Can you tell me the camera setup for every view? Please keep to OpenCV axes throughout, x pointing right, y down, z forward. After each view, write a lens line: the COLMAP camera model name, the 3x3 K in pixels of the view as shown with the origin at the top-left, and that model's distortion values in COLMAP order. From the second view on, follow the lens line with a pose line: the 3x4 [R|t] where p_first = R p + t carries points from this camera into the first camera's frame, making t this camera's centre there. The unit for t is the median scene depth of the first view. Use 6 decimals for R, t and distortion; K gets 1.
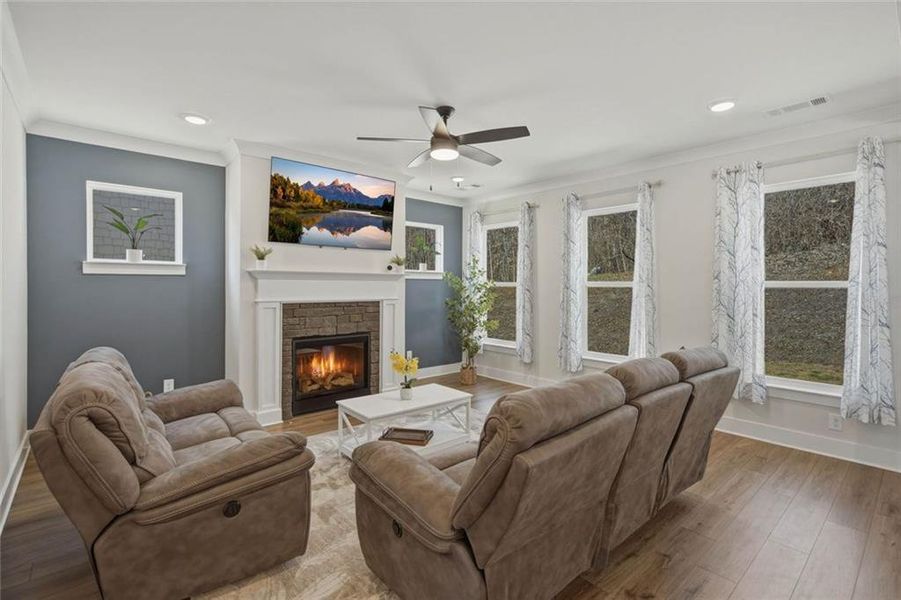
lens RADIAL K [[416.2, 0, 448.4], [0, 416.2, 283.7], [0, 0, 1]] dist [0.001390, -0.000256]
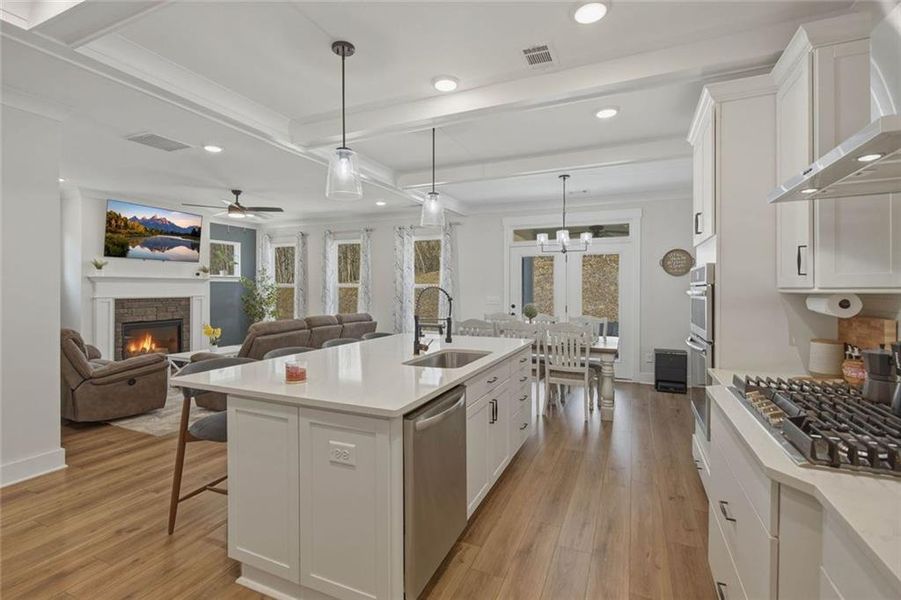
lens RADIAL K [[416.2, 0, 449.7], [0, 416.2, 291.5], [0, 0, 1]] dist [0.001390, -0.000256]
pose [[0.905873, -0.007357, 0.423486, 0.041917], [0.000838, 0.999878, 0.015578, -0.000193], [-0.423549, -0.013757, 0.905769, -0.722910]]
